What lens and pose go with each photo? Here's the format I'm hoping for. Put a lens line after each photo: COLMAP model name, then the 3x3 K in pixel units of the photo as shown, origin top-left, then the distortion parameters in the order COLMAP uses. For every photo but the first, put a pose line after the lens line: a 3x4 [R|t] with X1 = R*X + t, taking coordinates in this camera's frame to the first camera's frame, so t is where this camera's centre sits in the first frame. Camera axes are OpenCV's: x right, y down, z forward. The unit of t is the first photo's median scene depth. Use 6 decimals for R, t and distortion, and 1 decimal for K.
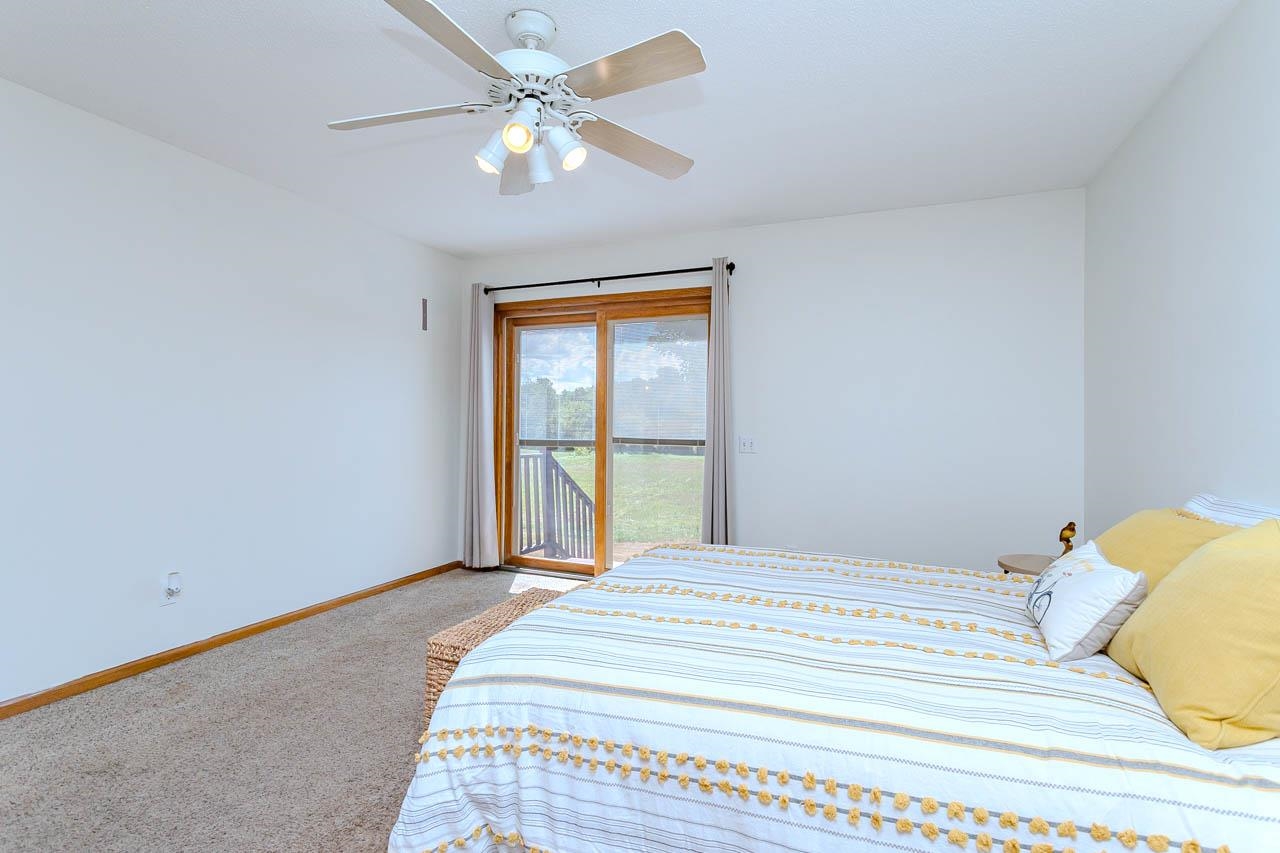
lens RADIAL K [[609.2, 0, 637.3], [0, 609.2, 430.8], [0, 0, 1]] dist [-0.004003, -0.000145]
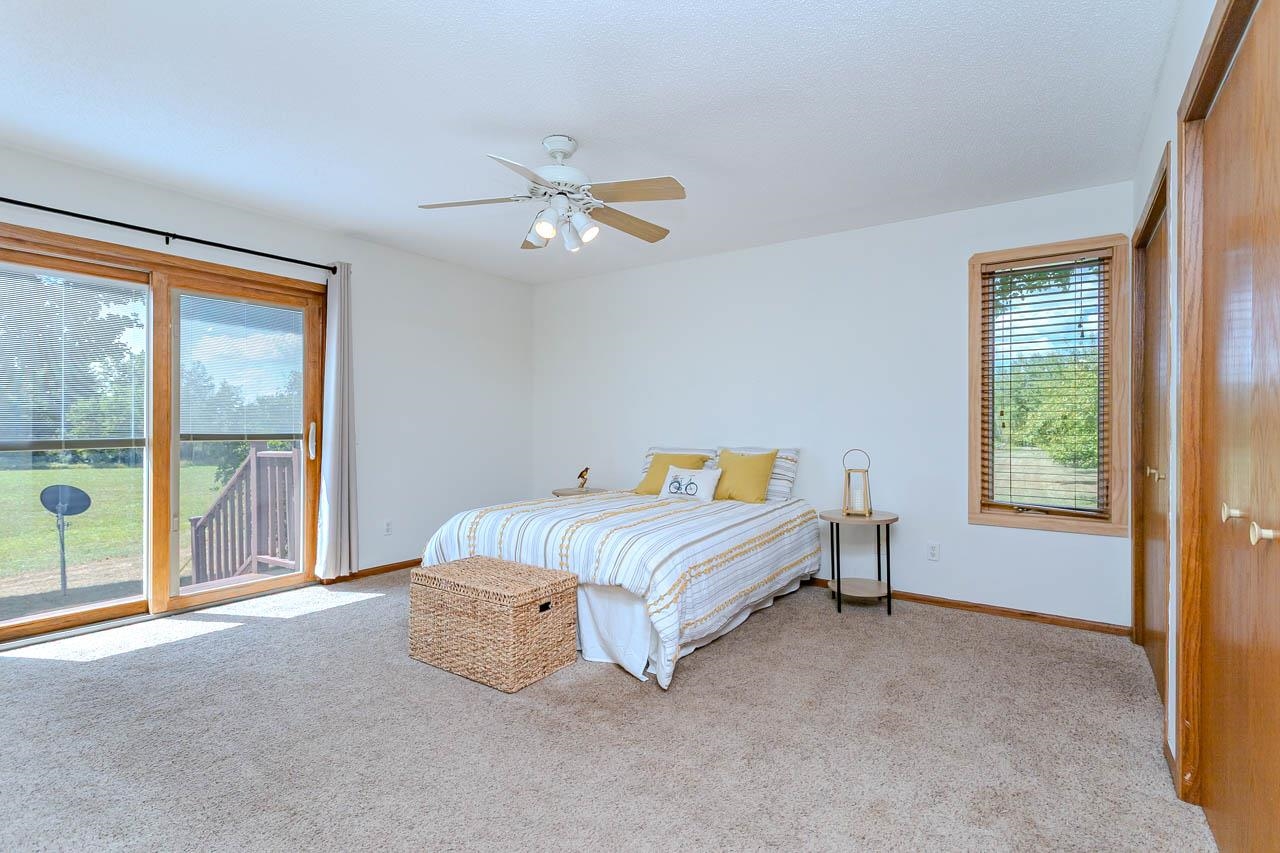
lens RADIAL K [[609.2, 0, 637.7], [0, 609.2, 423.9], [0, 0, 1]] dist [-0.004003, -0.000145]
pose [[0.244739, 0.000879, 0.969589, -0.679073], [0.007448, 0.999968, -0.002786, 0.005513], [-0.969560, 0.007904, 0.244725, 0.210279]]
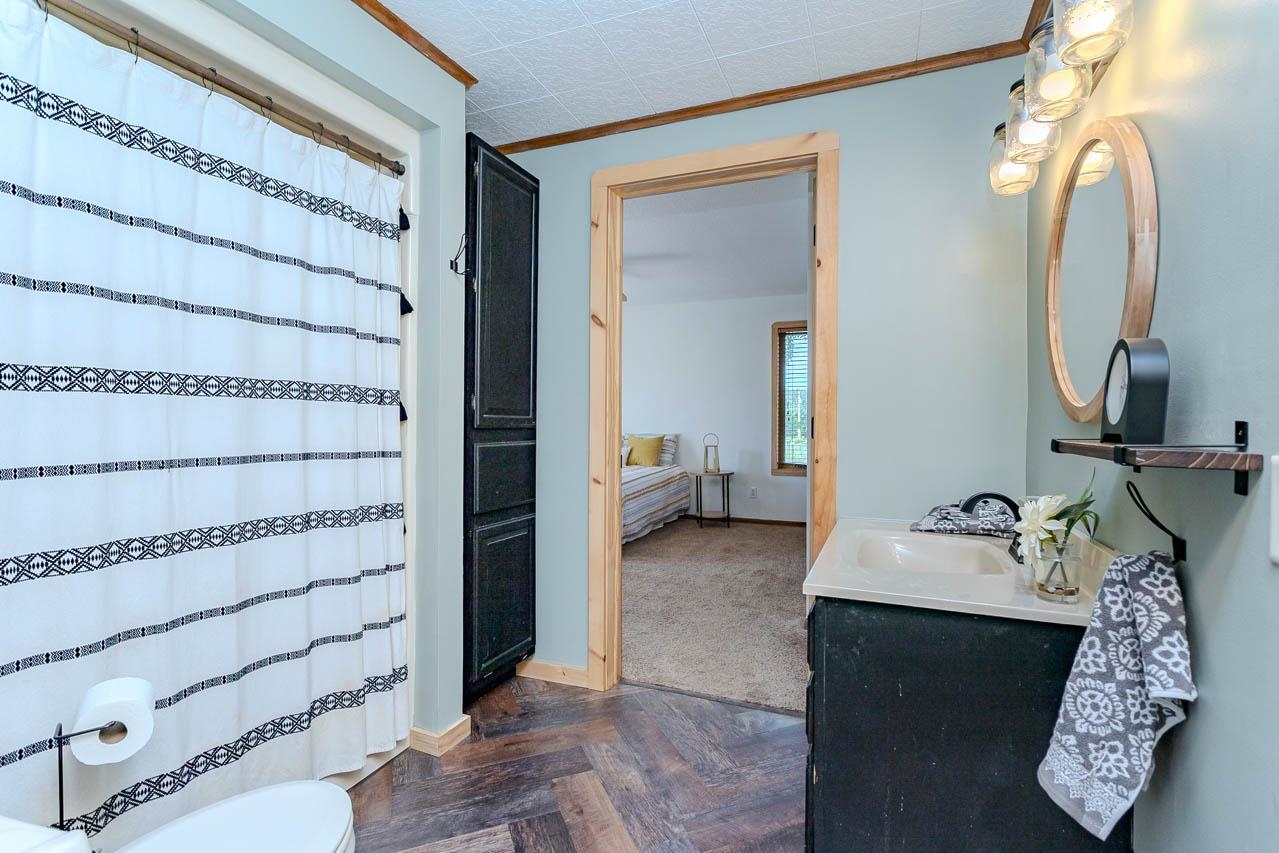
lens RADIAL K [[608.7, 0, 638.2], [0, 608.7, 424.0], [0, 0, 1]] dist [-0.004003, -0.000145]
pose [[0.032238, -0.018025, 0.999318, -1.262028], [0.007345, 0.999815, 0.017797, -0.011445], [-0.999453, 0.006766, 0.032365, 0.250731]]
